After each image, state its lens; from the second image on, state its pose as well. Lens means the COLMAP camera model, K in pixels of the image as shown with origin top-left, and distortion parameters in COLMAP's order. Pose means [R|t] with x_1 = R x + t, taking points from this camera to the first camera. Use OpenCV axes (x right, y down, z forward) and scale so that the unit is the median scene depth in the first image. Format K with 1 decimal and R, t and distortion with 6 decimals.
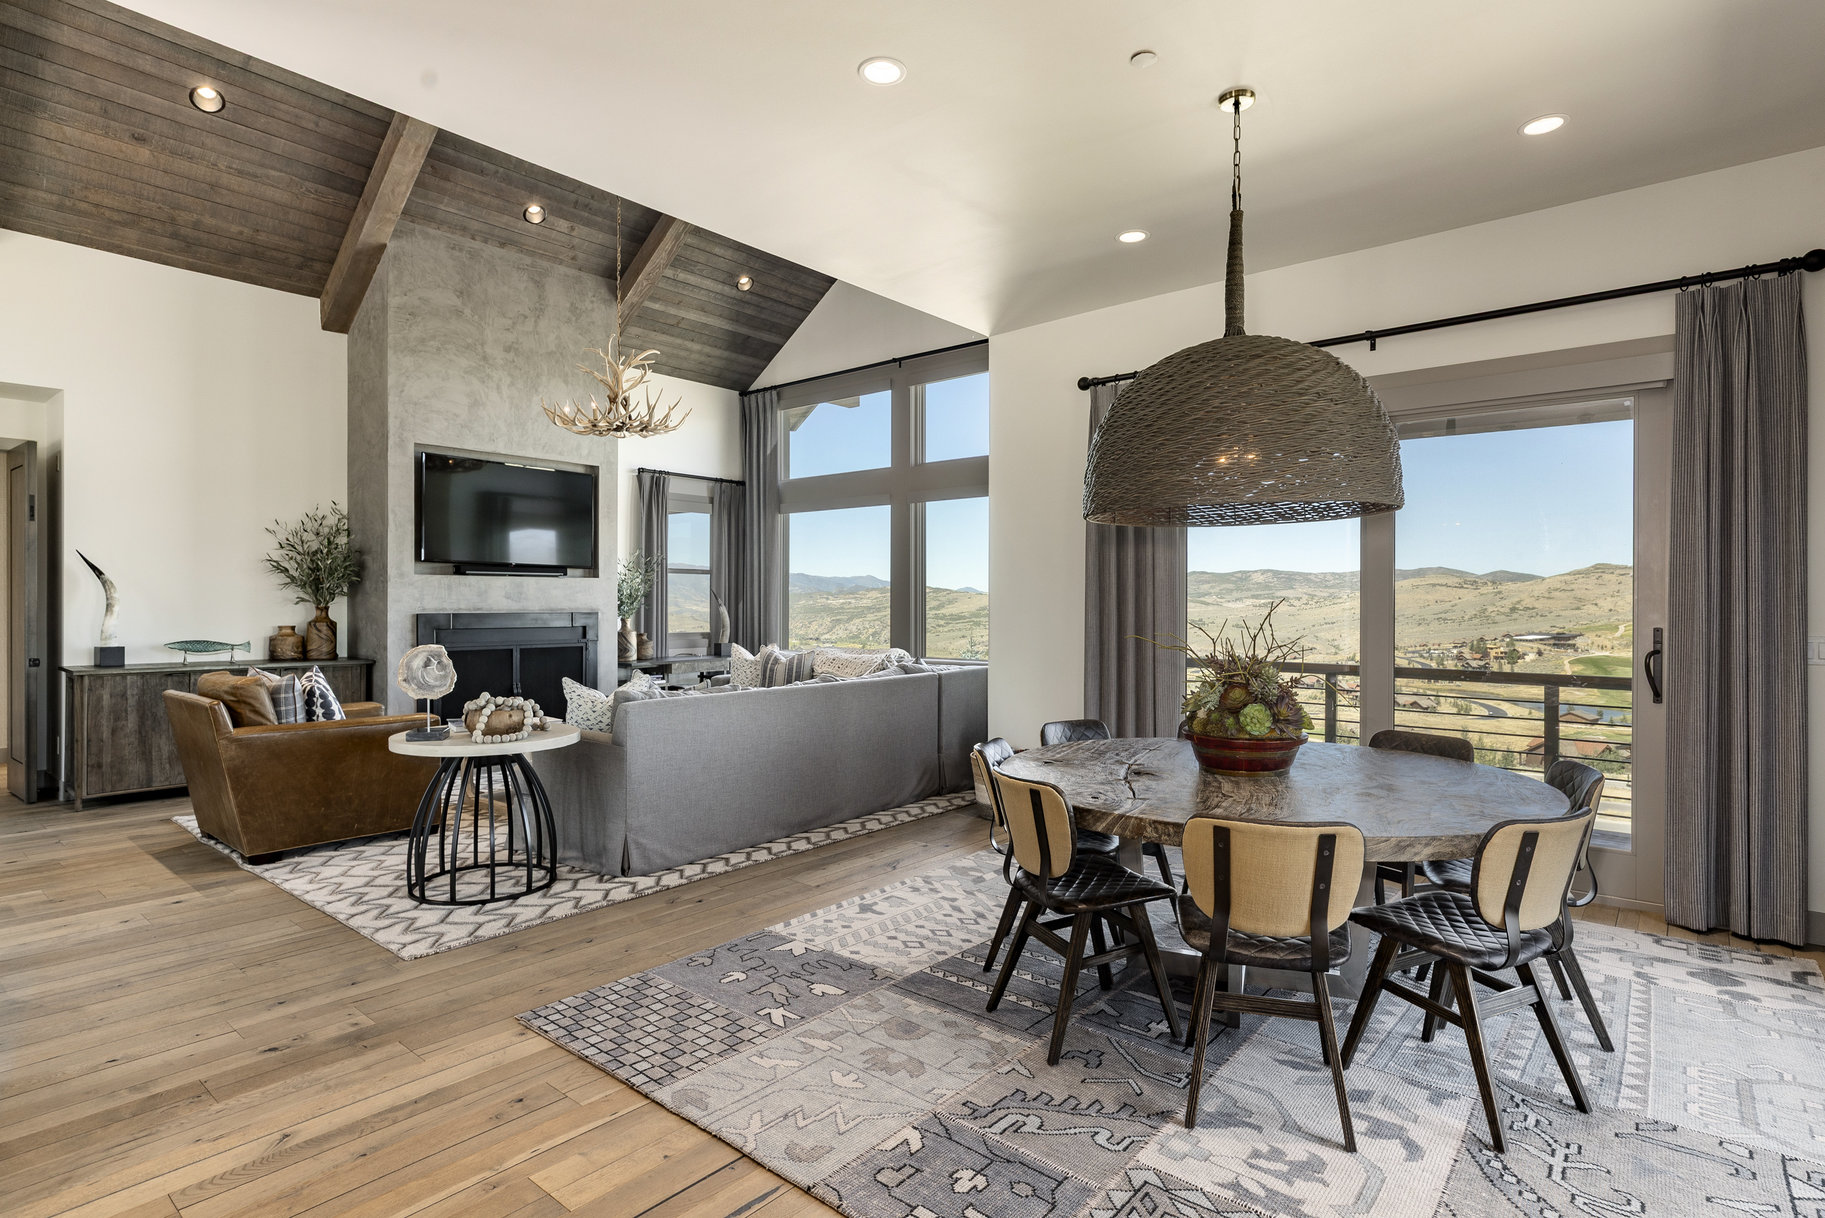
lens RADIAL K [[952.5, 0, 912.7], [0, 952.5, 616.0], [0, 0, 1]] dist [-0.003256, 0.000598]
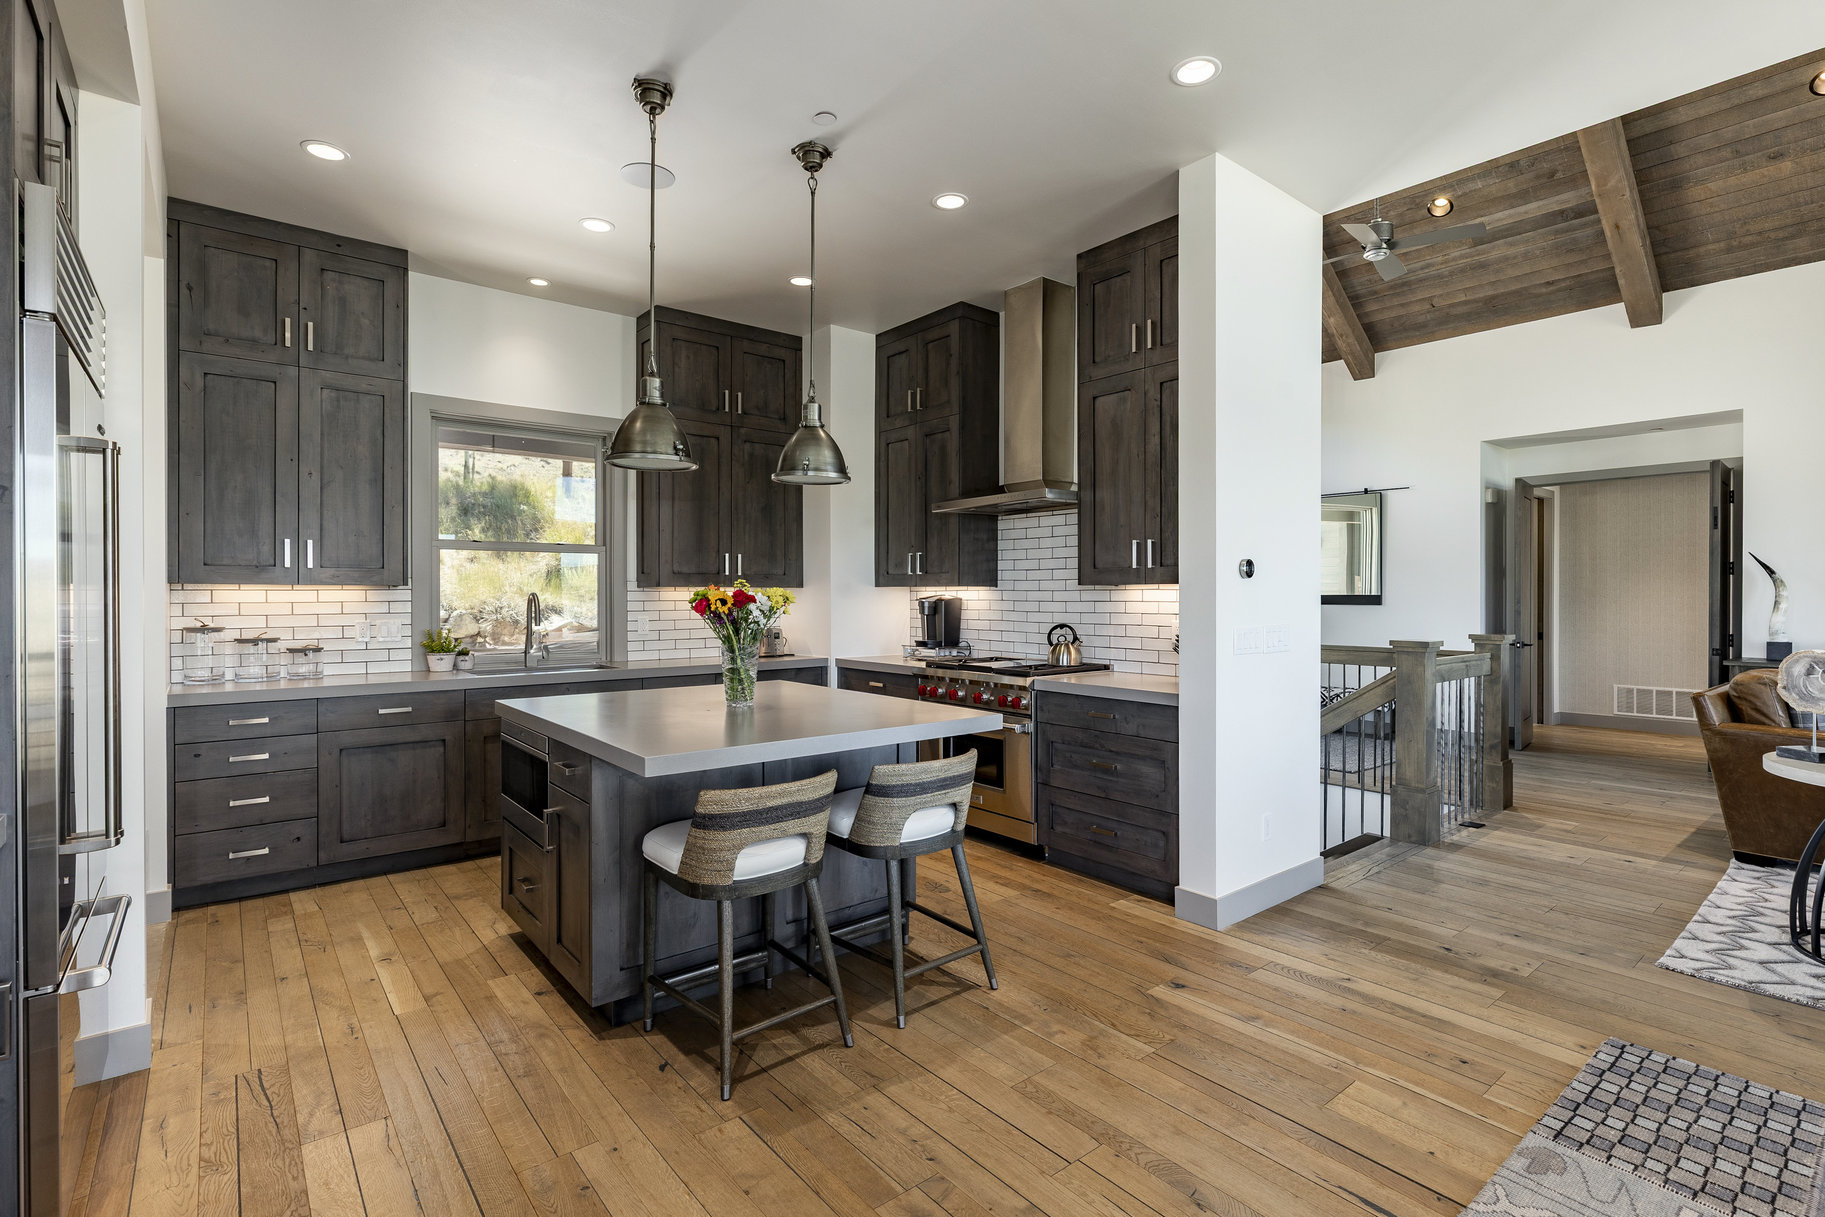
lens RADIAL K [[827.6, 0, 899.0], [0, 827.6, 605.7], [0, 0, 1]] dist [-0.000342, -0.000668]
pose [[-0.183809, 0.013677, -0.982867, 0.213617], [-0.021345, 0.999612, 0.017902, -0.003034], [0.982730, 0.024270, -0.183446, 0.184859]]
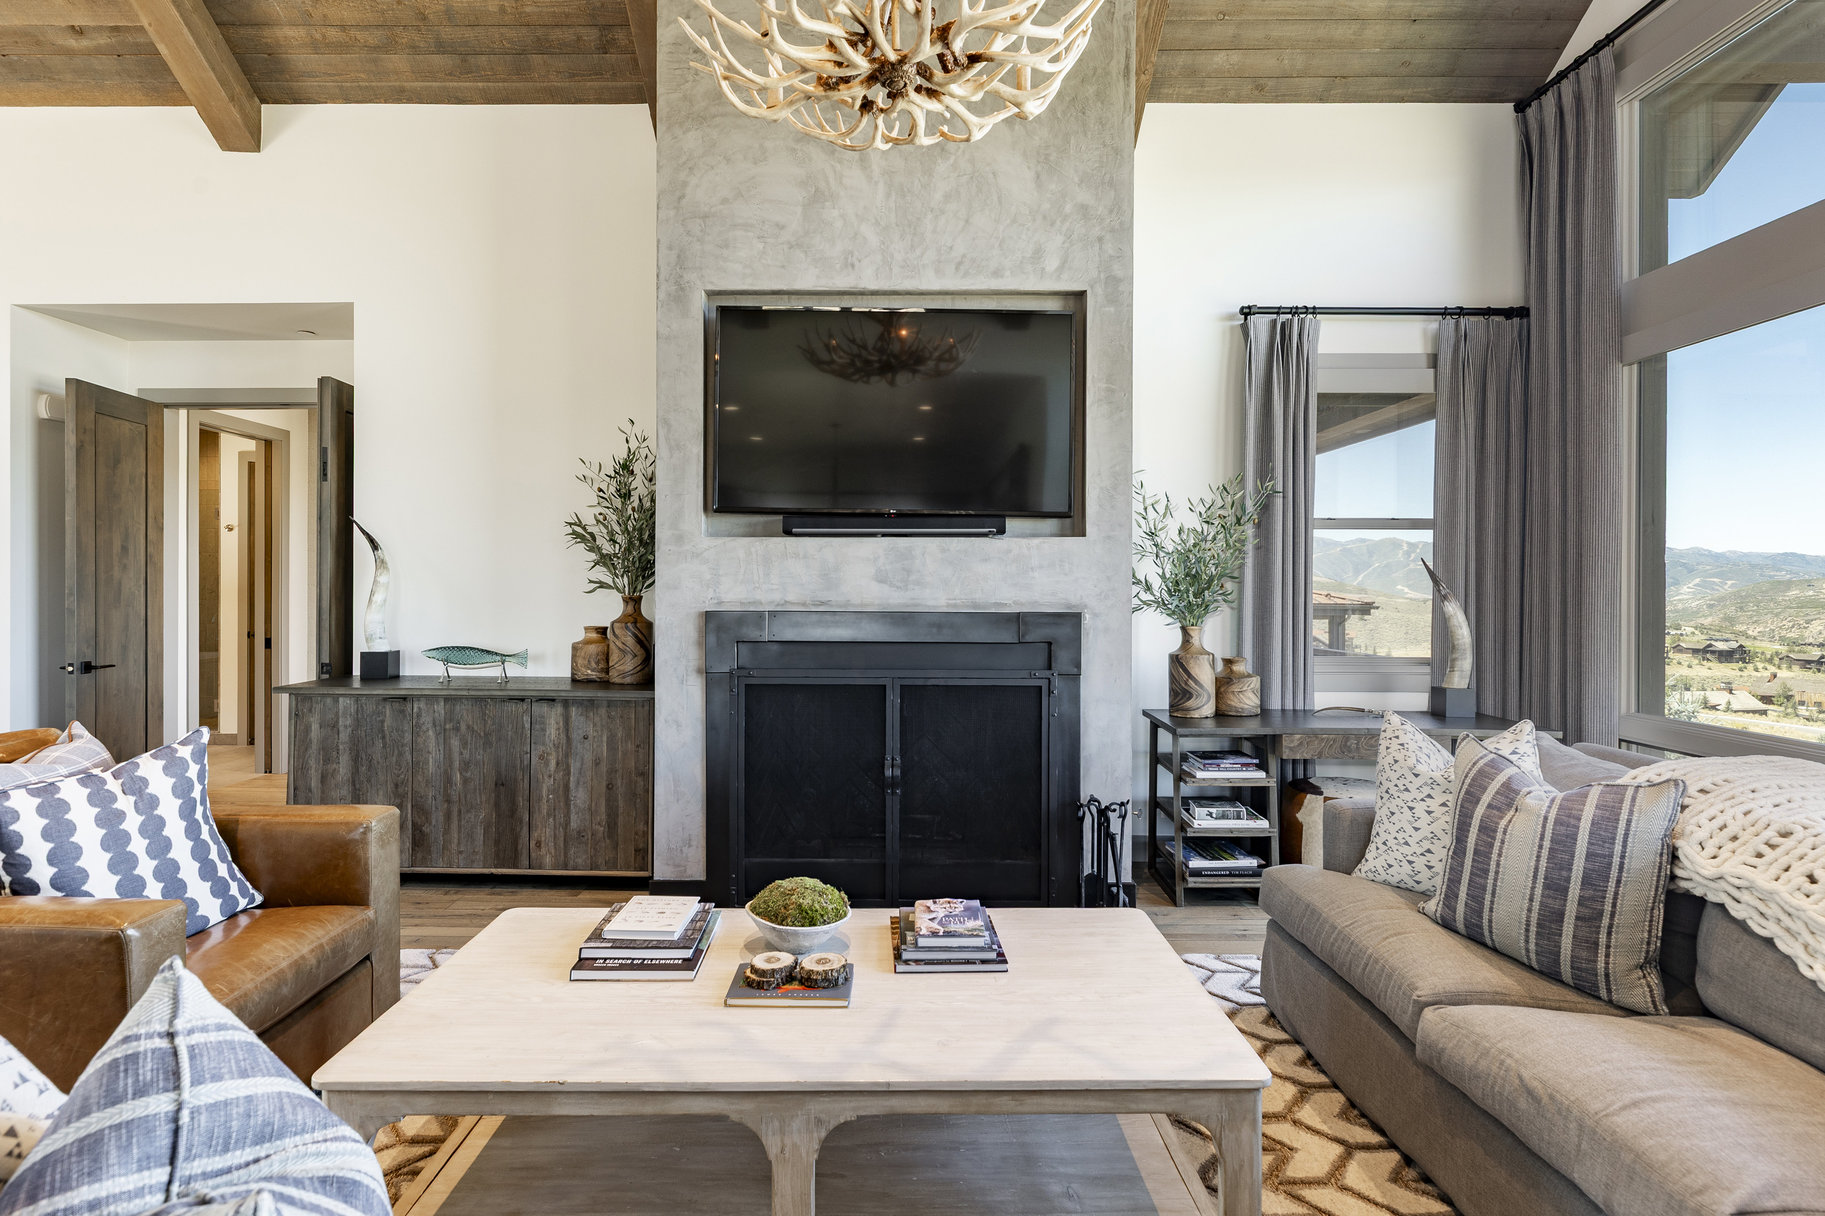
lens RADIAL K [[952.5, 0, 895.7], [0, 952.5, 583.8], [0, 0, 1]] dist [-0.003256, 0.000598]
pose [[0.638721, -0.003459, -0.769430, -0.045639], [-0.013811, 0.999777, -0.015959, -0.010658], [0.769314, 0.020820, 0.638531, 0.753522]]
